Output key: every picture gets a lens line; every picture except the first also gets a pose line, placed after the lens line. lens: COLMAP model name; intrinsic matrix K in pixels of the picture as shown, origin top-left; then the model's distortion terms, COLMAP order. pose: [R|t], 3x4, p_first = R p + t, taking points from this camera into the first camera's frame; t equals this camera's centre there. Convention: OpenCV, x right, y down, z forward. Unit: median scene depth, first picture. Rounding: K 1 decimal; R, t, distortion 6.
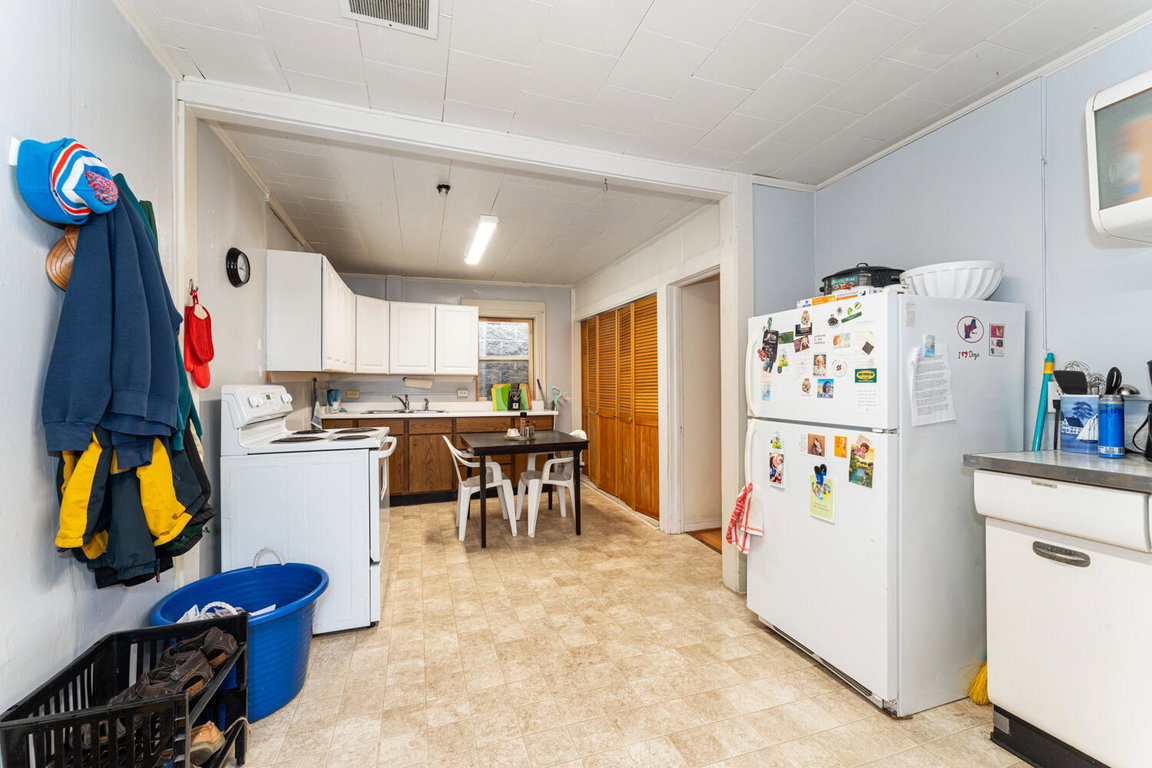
lens RADIAL K [[465.5, 0, 571.8], [0, 465.5, 388.0], [0, 0, 1]] dist [0.001733, -0.000279]
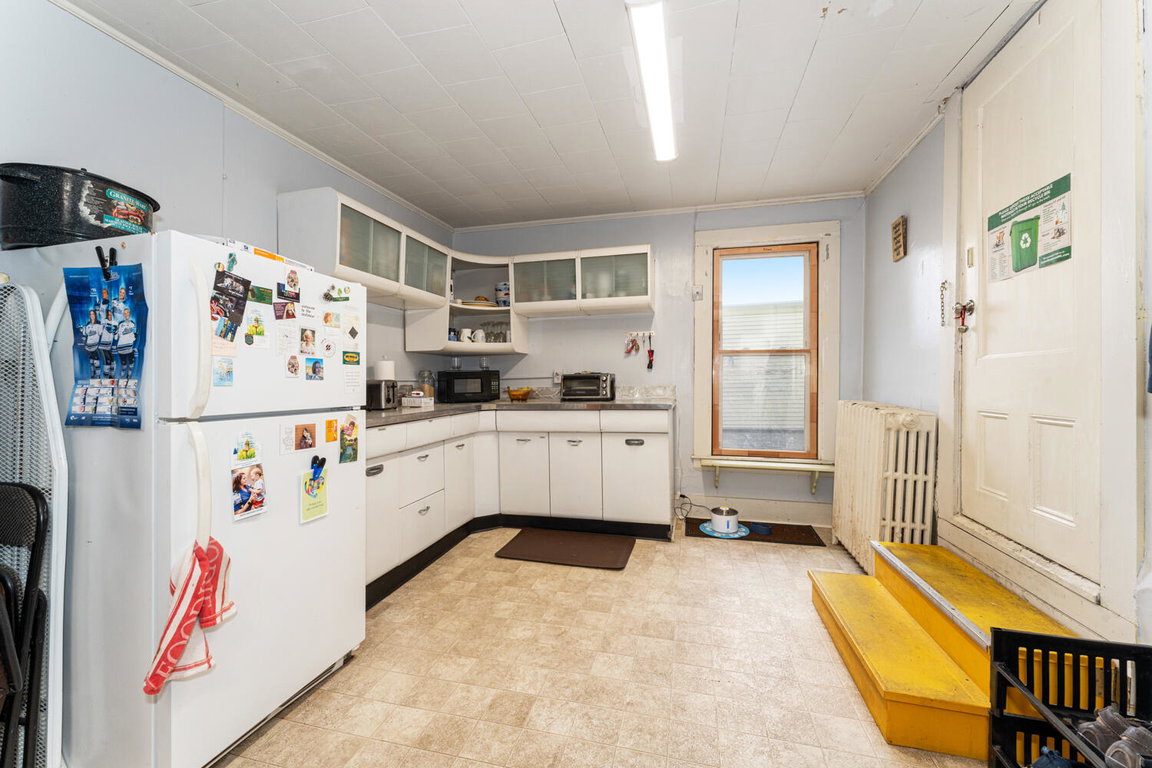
lens RADIAL K [[465.5, 0, 575.8], [0, 465.5, 385.0], [0, 0, 1]] dist [0.001733, -0.000279]
pose [[-0.844323, -0.002194, 0.535830, -0.337714], [0.004420, 0.999929, 0.011059, 0.023092], [-0.535816, 0.011705, -0.844253, 1.458656]]
